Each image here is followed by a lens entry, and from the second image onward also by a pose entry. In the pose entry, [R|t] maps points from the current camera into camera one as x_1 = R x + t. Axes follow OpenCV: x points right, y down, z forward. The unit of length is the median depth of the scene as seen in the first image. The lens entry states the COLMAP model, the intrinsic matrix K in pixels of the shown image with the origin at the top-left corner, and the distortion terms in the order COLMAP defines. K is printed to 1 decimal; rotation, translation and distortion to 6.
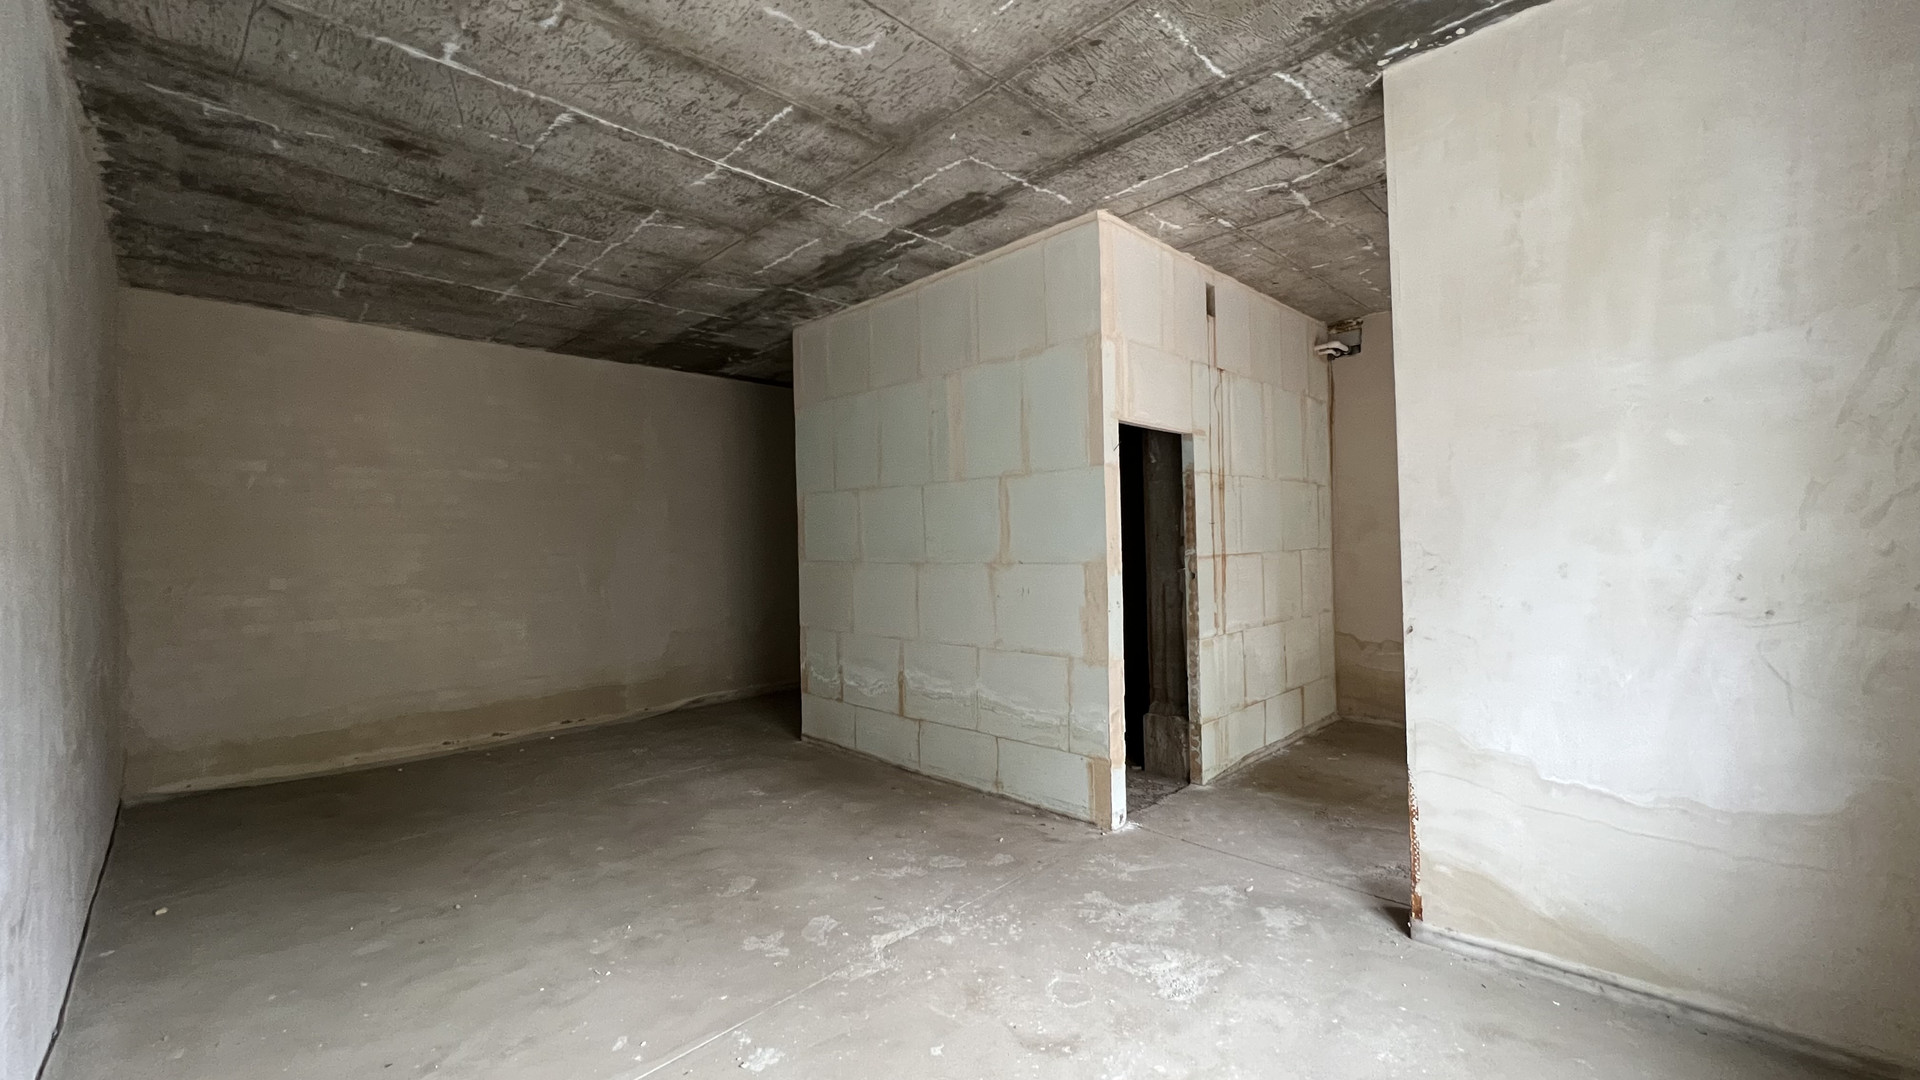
lens RADIAL K [[767.2, 0, 959.0], [0, 767.2, 537.0], [0, 0, 1]] dist [0.000292, -0.000080]
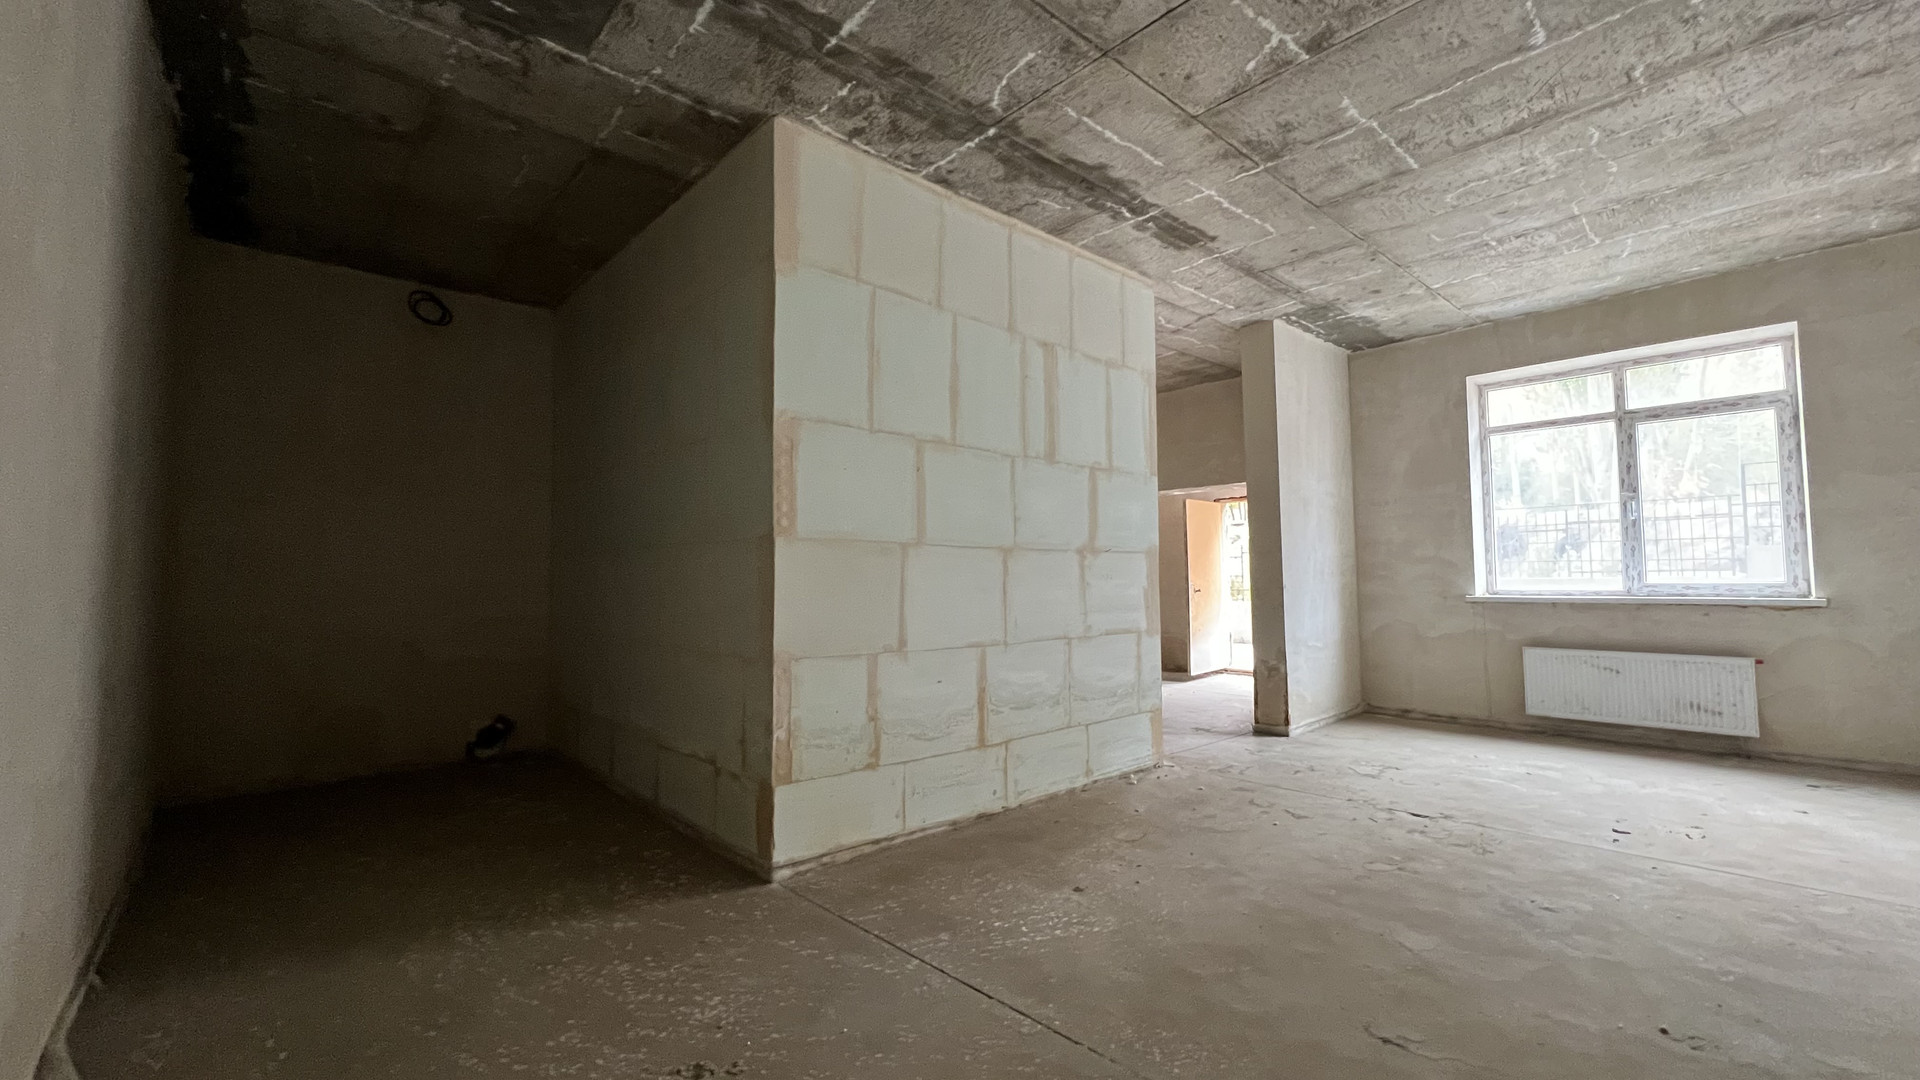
lens RADIAL K [[767.2, 0, 956.6], [0, 767.2, 537.7], [0, 0, 1]] dist [0.000292, -0.000080]
pose [[0.051946, 0.076765, 0.995695, -1.182677], [-0.004787, 0.997049, -0.076620, 0.116020], [-0.998638, -0.000786, 0.052160, 1.363454]]
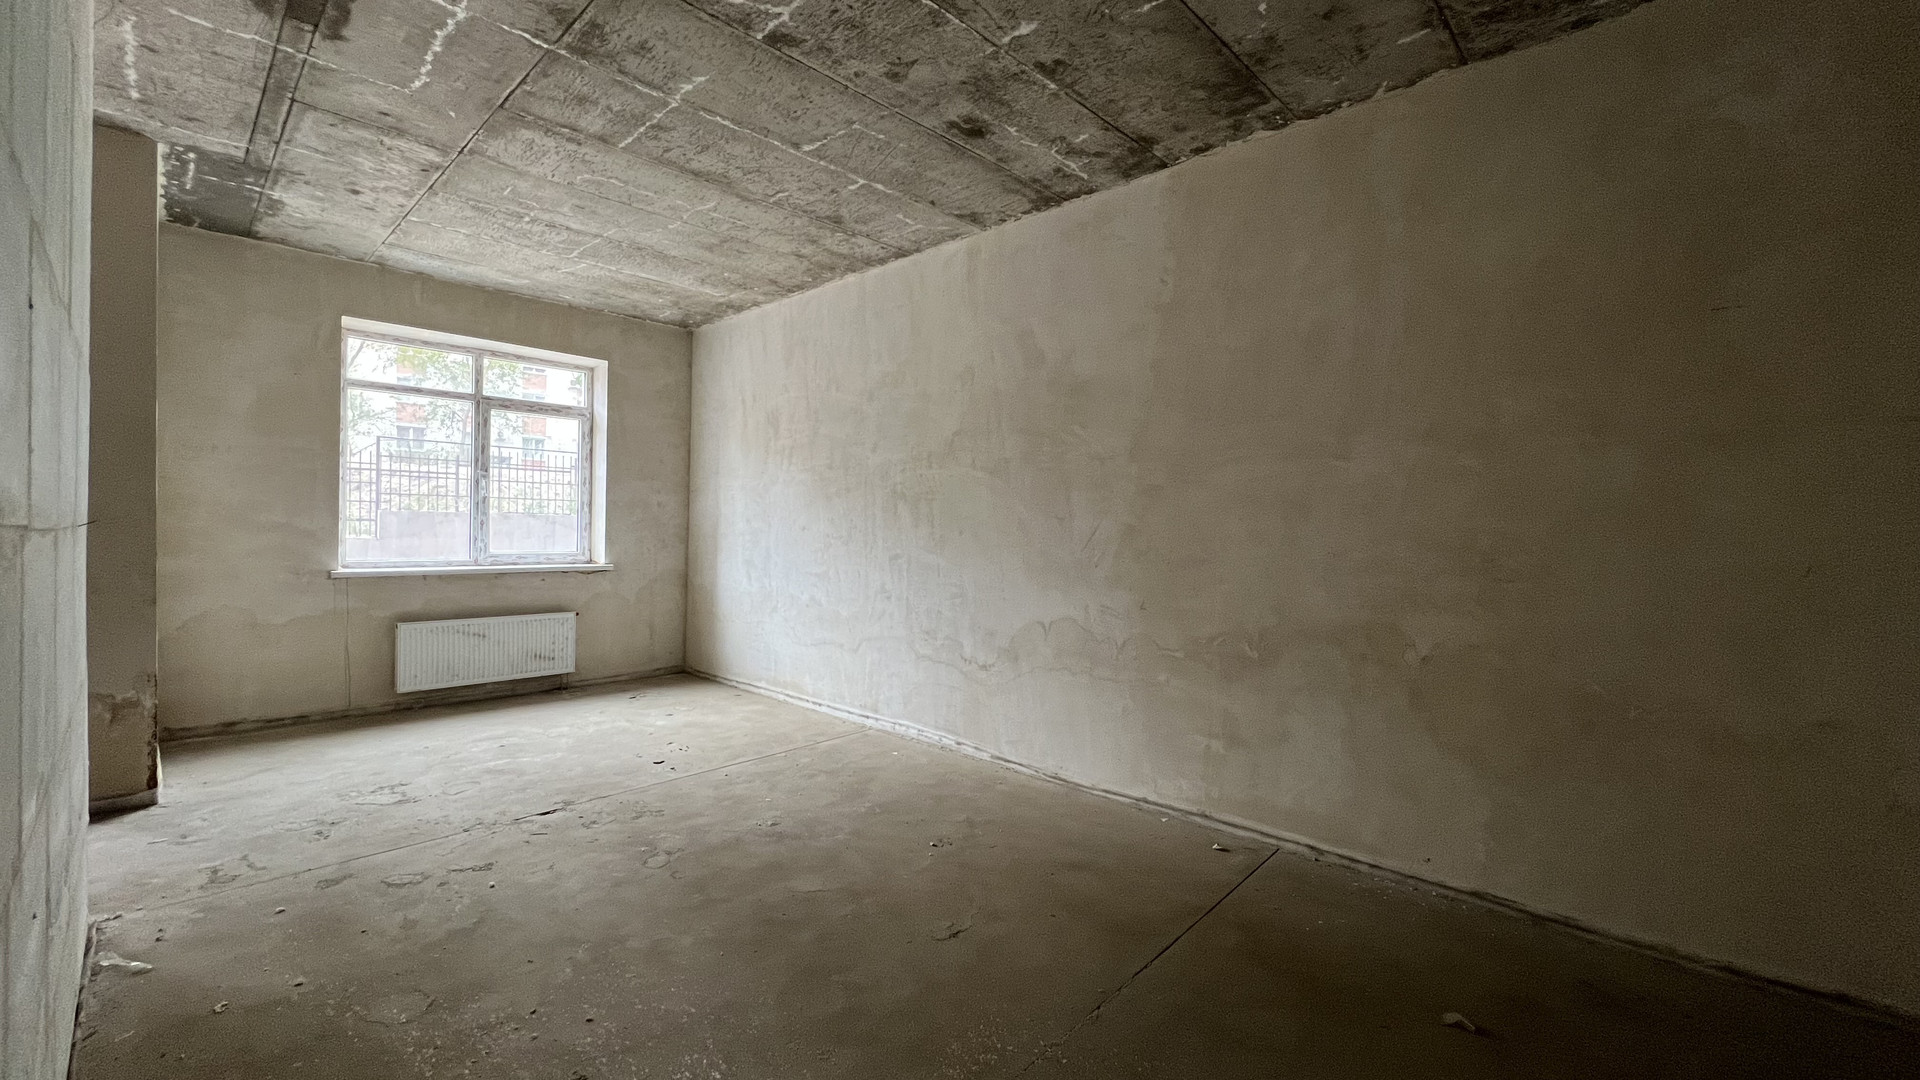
lens RADIAL K [[767.2, 0, 957.0], [0, 767.2, 535.9], [0, 0, 1]] dist [0.000292, -0.000080]
pose [[-0.999602, 0.007572, -0.027190, -0.582061], [0.007636, 0.999968, -0.002221, 0.055181], [0.027172, -0.002428, -0.999628, 1.808897]]
